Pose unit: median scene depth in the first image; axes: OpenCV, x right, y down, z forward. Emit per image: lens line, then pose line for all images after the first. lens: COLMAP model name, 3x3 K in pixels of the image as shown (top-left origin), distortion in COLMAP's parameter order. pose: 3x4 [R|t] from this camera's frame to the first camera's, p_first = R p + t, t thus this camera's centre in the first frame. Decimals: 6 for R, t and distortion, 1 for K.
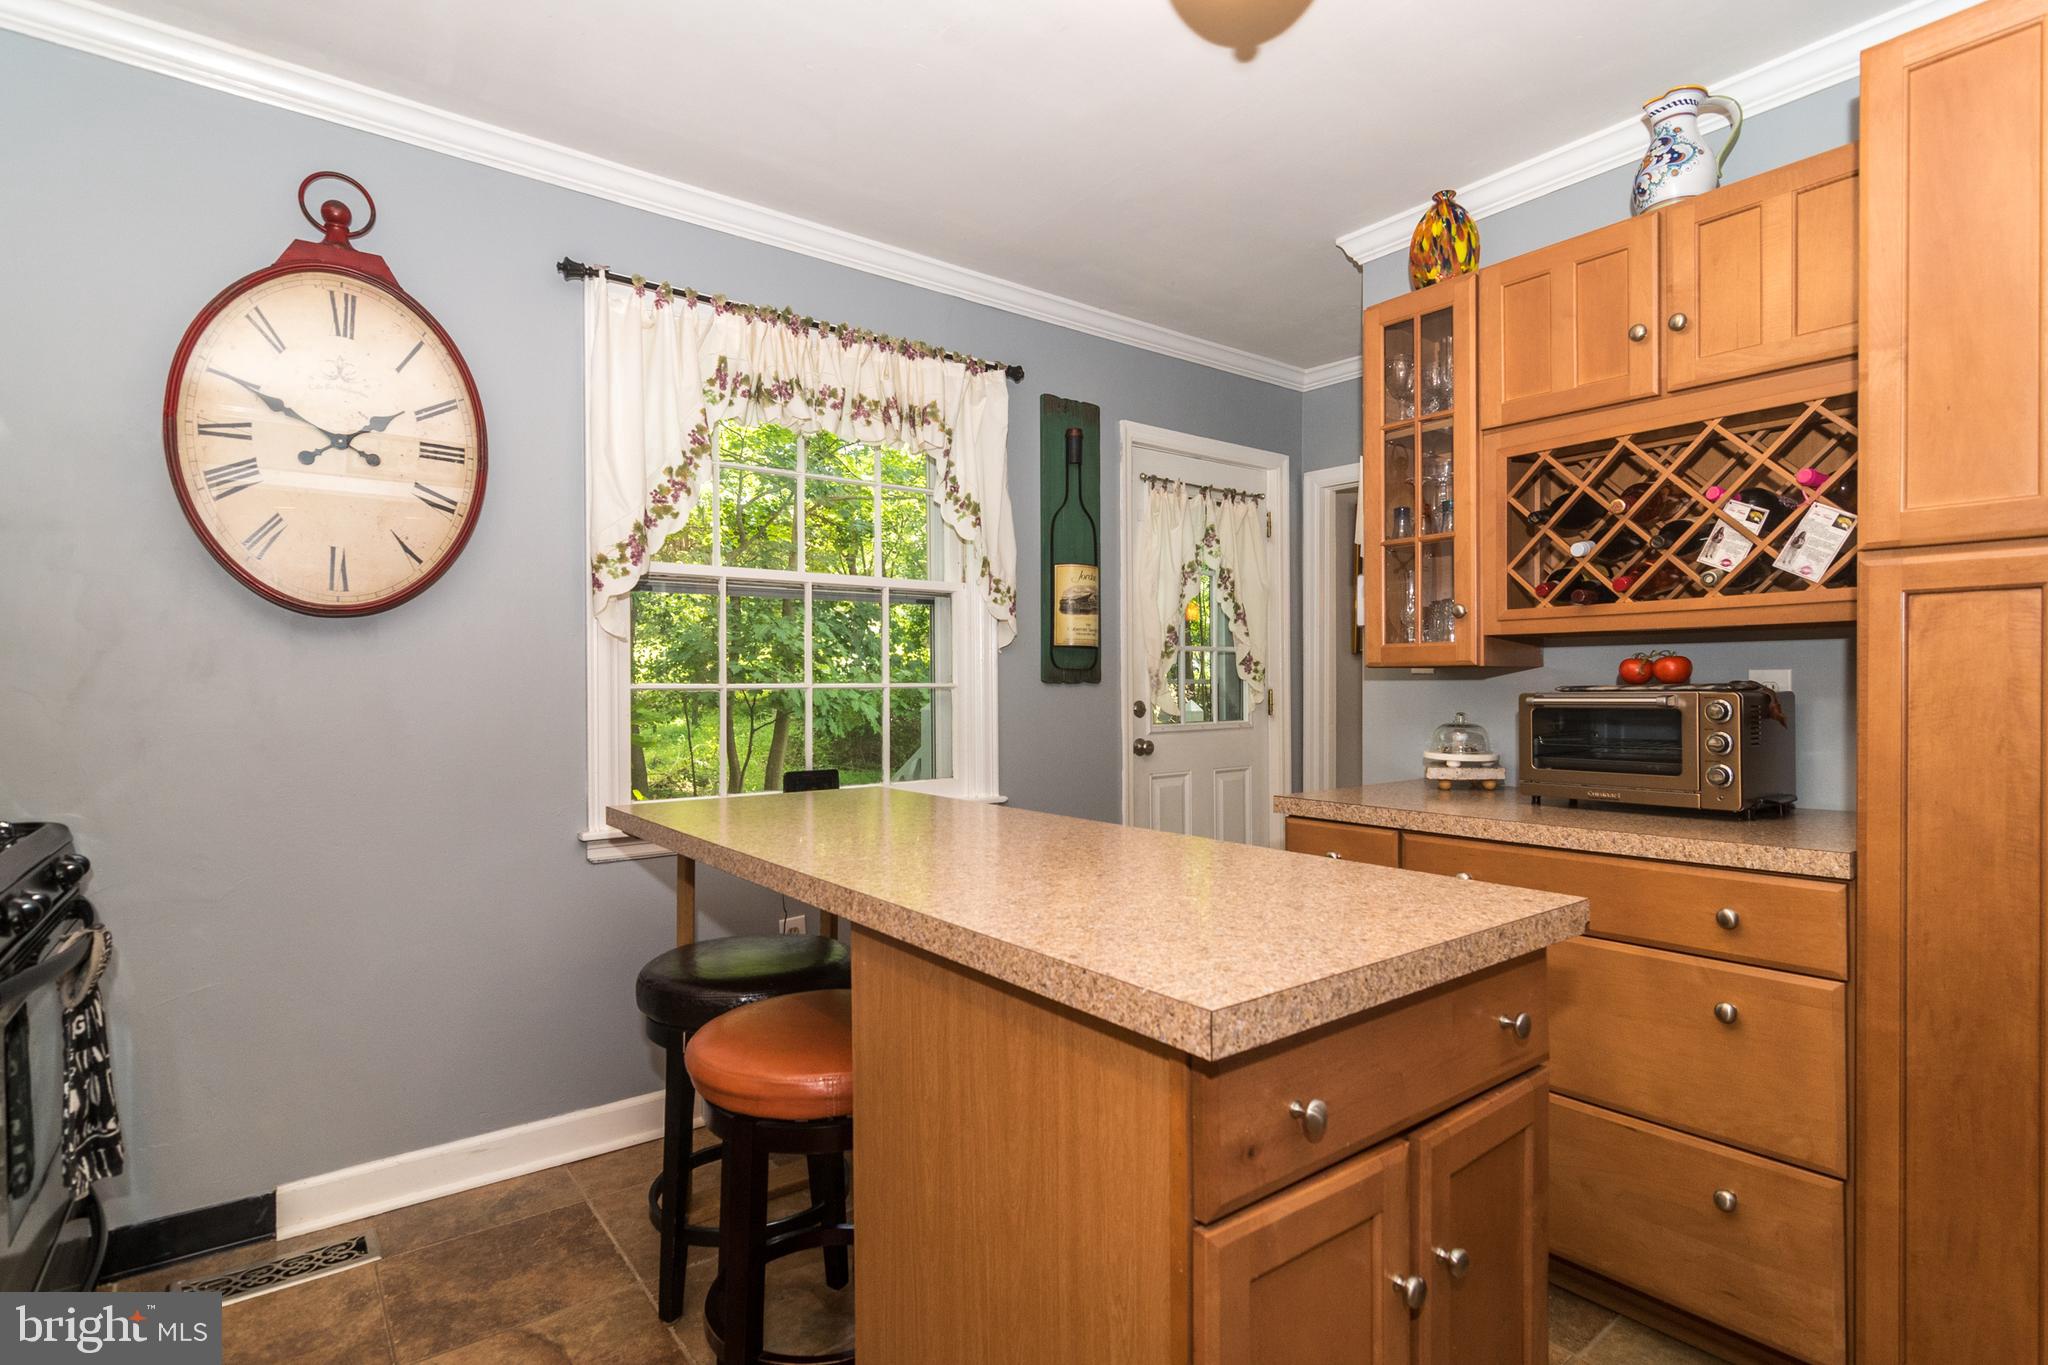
lens RADIAL K [[969.5, 0, 1028.9], [0, 969.5, 685.9], [0, 0, 1]] dist [-0.005514, 0.001680]
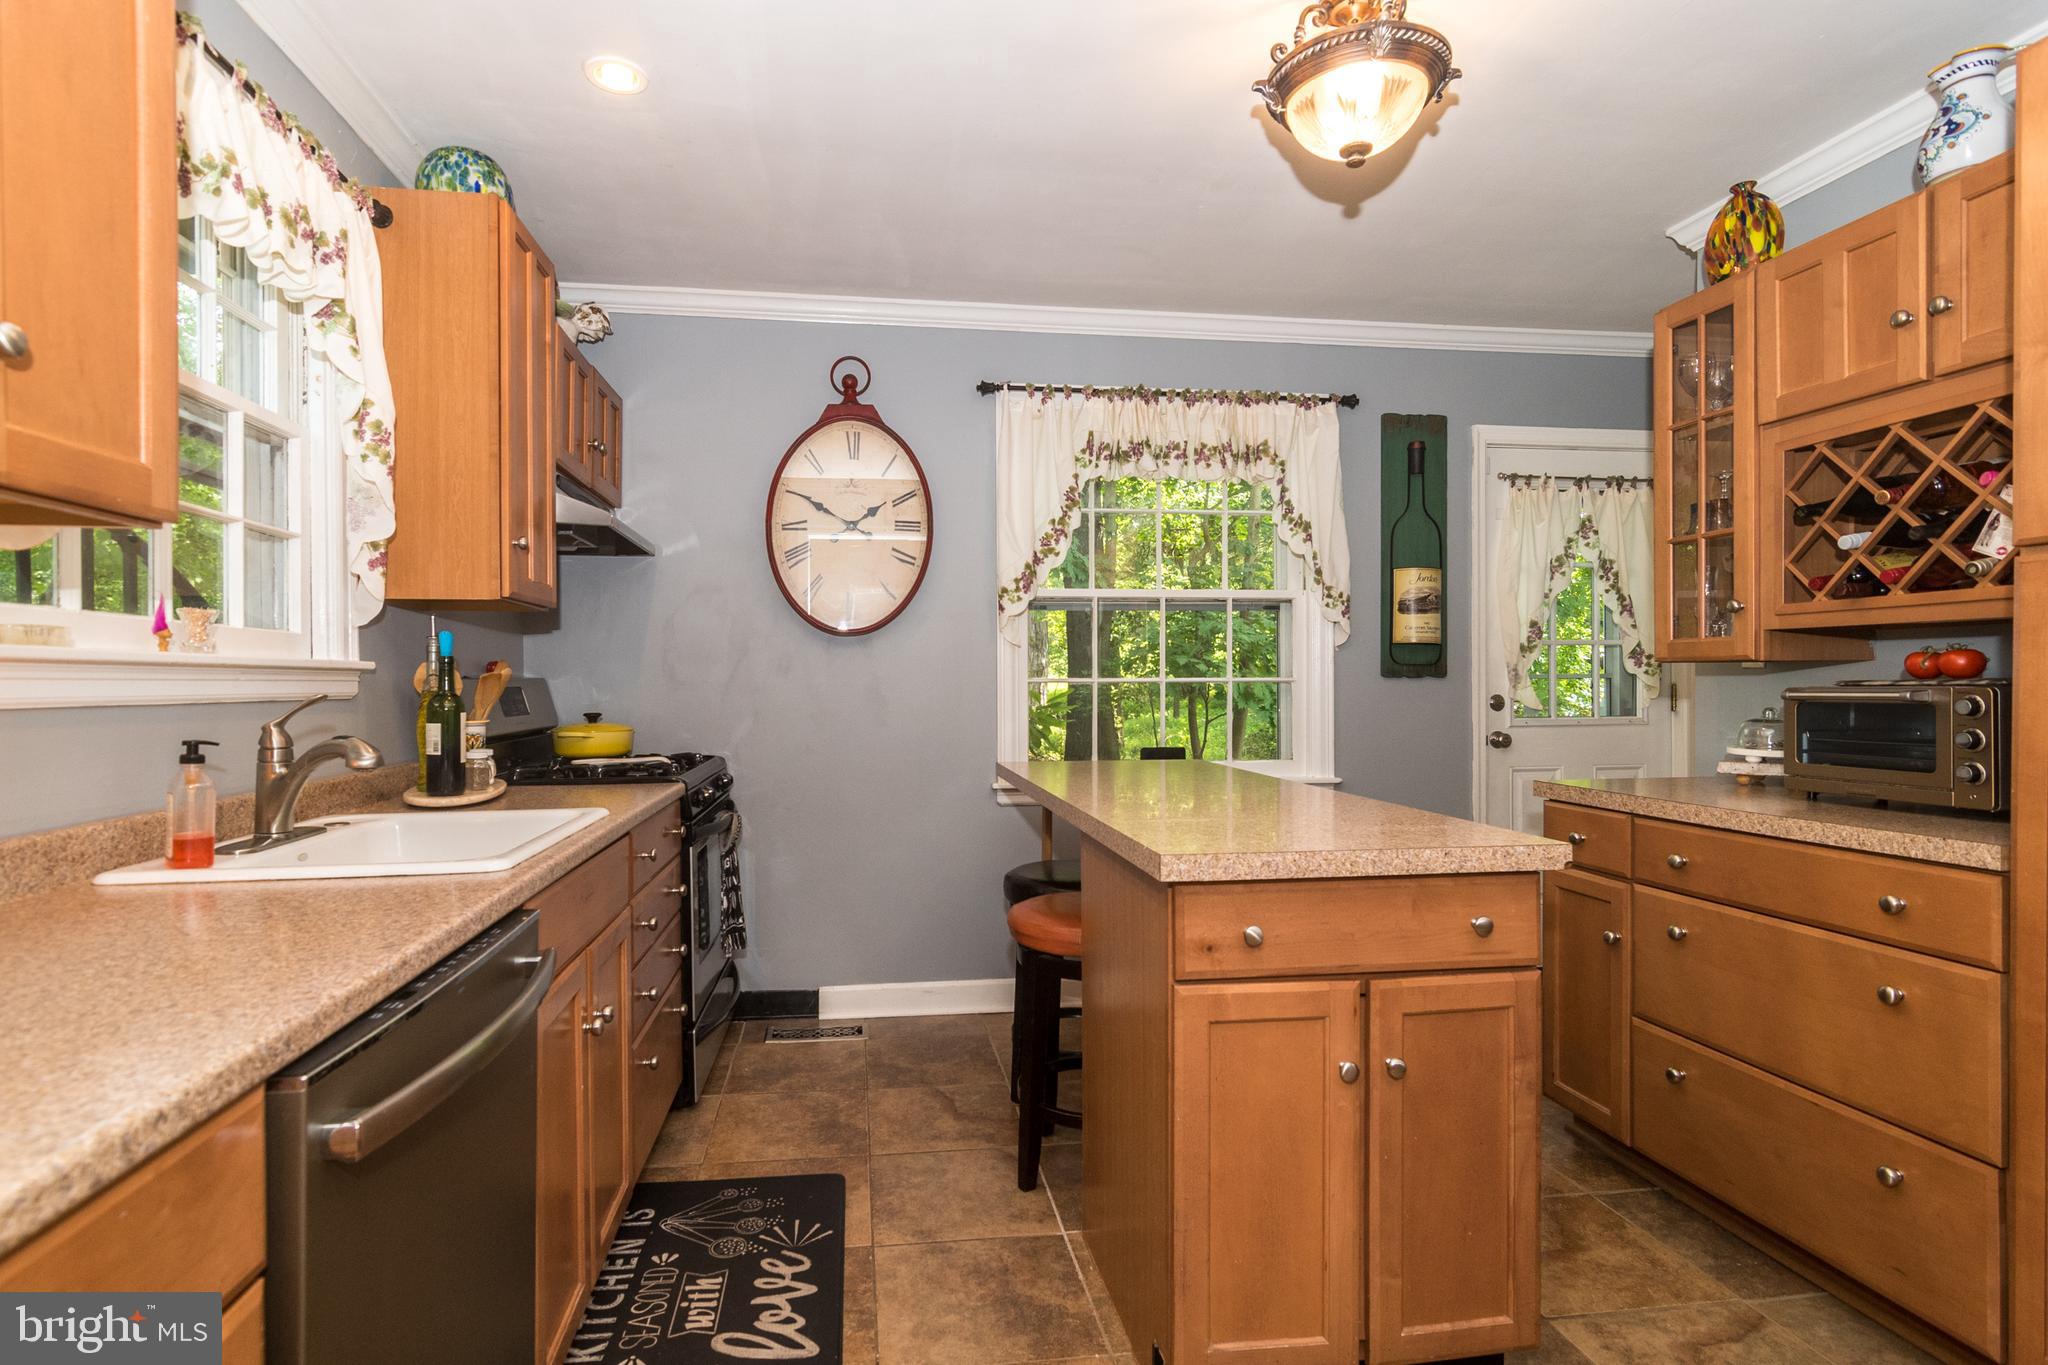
lens RADIAL K [[1048.5, 0, 1036.0], [0, 1048.5, 681.7], [0, 0, 1]] dist [-0.003634, 0.000463]
pose [[0.873317, 0.001564, -0.487150, 0.333799], [-0.000751, 0.999998, 0.001865, -0.000205], [0.487152, -0.001263, 0.873316, -0.304146]]
